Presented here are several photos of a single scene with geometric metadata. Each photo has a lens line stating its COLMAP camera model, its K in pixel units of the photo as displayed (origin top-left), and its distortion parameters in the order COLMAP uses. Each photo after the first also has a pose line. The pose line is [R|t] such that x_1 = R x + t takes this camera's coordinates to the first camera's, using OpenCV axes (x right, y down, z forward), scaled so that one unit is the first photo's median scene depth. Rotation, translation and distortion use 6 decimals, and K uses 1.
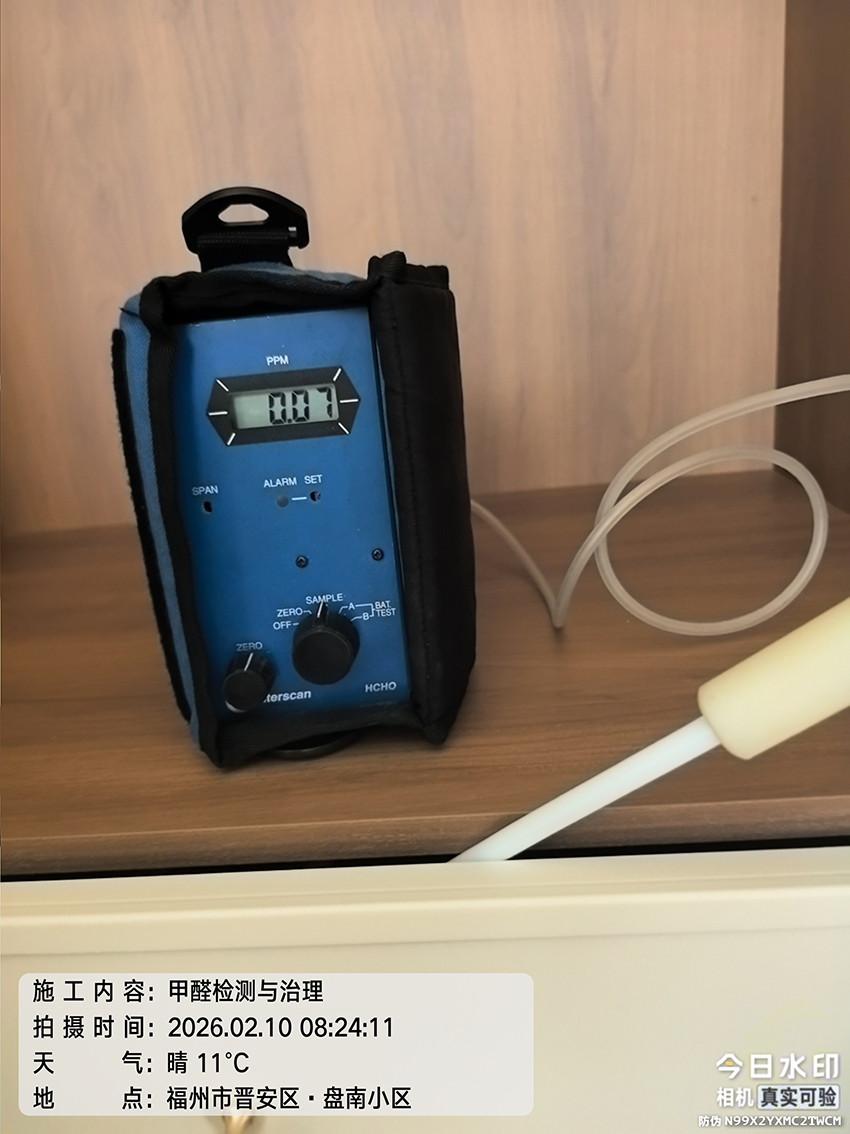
lens RADIAL K [[804.4, 0, 425.0], [0, 804.4, 567.0], [0, 0, 1]] dist [0.073450, -0.002684]
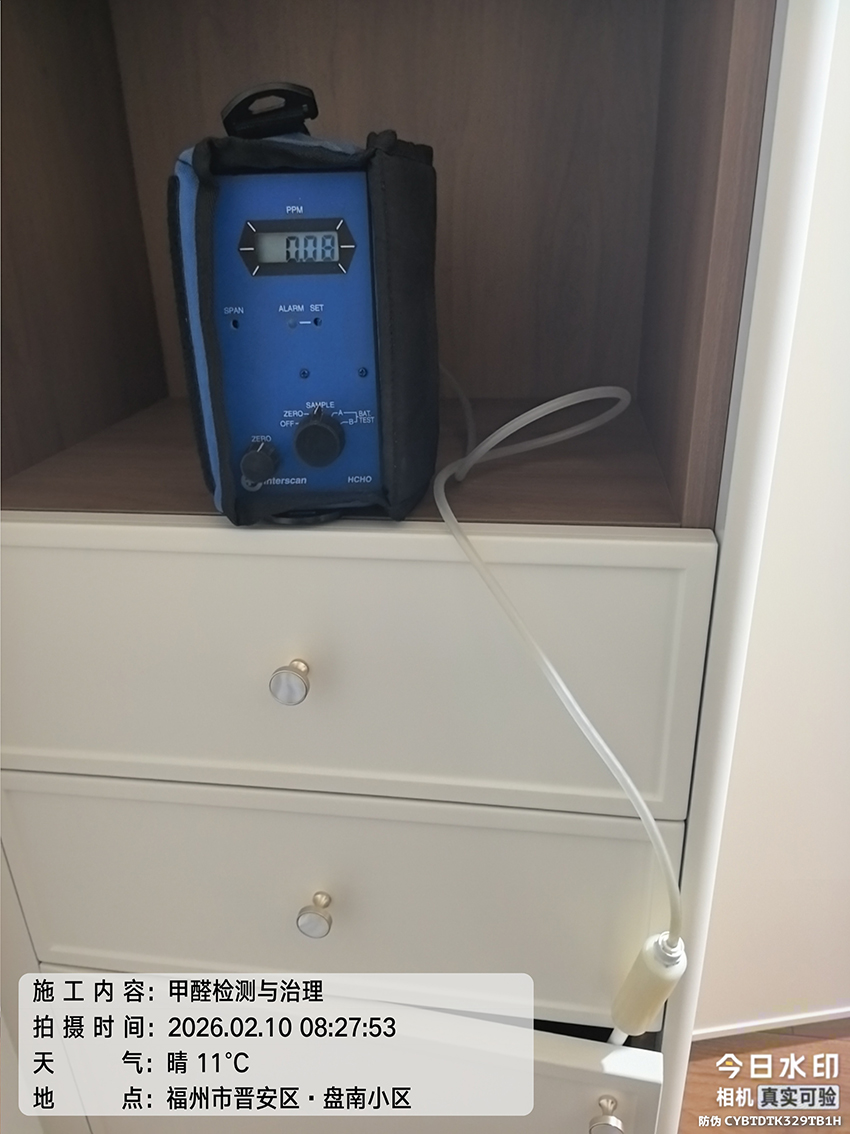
lens RADIAL K [[826.8, 0, 425.0], [0, 826.8, 567.0], [0, 0, 1]] dist [0.029881, -0.009624]
pose [[0.997332, 0.072918, -0.003557, 0.070537], [-0.072130, 0.991734, 0.106114, 0.150858], [0.011265, -0.105575, 0.994348, -0.371062]]
